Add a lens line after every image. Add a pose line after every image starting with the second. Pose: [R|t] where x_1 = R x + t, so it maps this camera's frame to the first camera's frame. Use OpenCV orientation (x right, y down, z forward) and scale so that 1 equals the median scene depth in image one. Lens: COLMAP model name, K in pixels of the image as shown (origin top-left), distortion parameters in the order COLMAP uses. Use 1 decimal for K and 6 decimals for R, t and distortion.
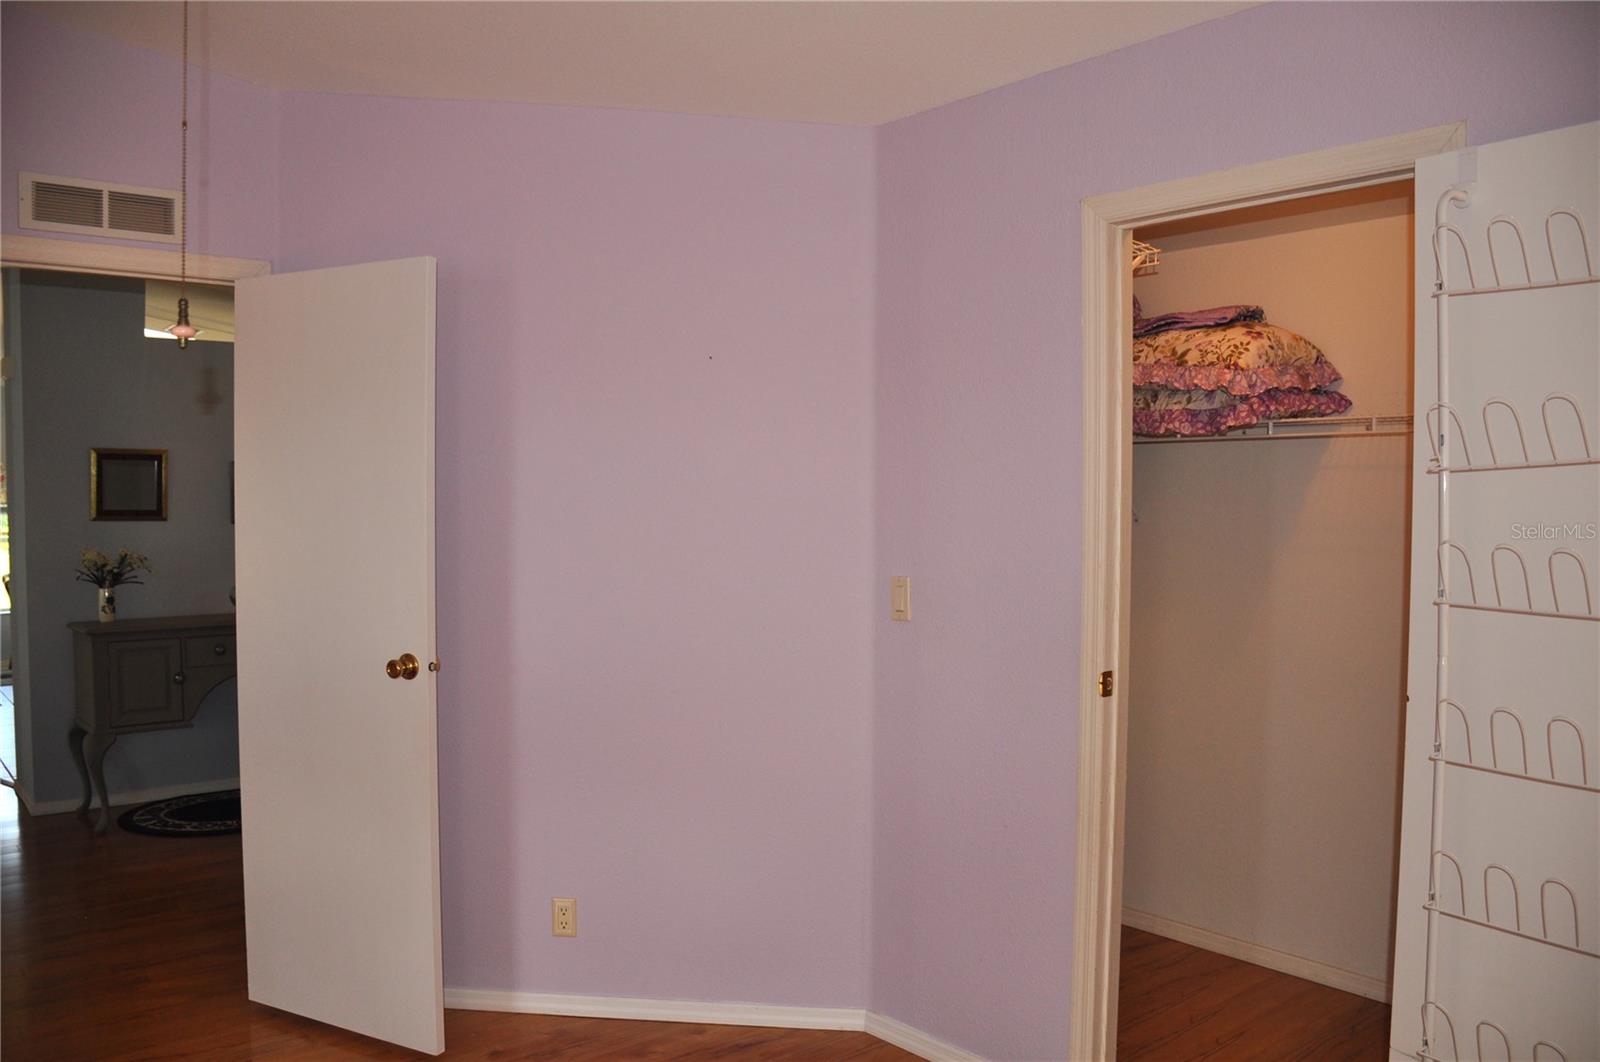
lens RADIAL K [[1224.3, 0, 804.9], [0, 1224.3, 538.2], [0, 0, 1]] dist [-0.137988, 0.067244]
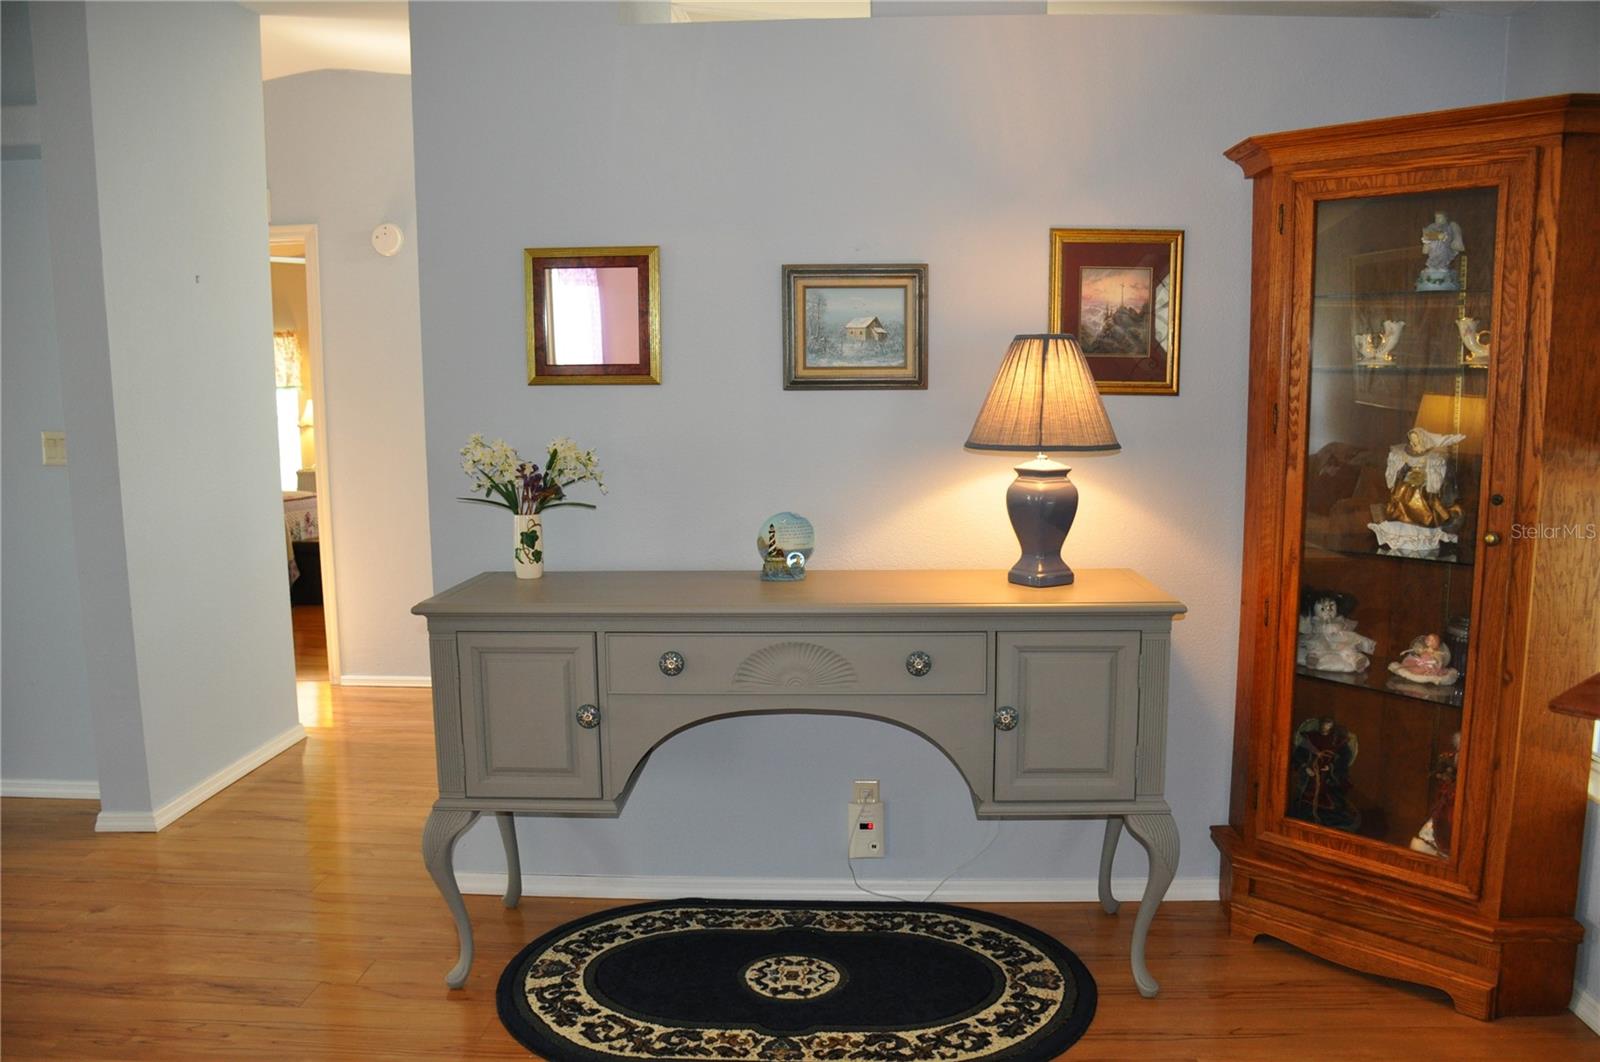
lens RADIAL K [[1224.3, 0, 800.3], [0, 1224.3, 537.7], [0, 0, 1]] dist [-0.137988, 0.067244]
pose [[0.721811, 0.086371, -0.686680, -0.136690], [-0.014252, 0.993827, 0.110023, -0.008545], [0.691944, -0.069630, 0.718586, 0.713195]]
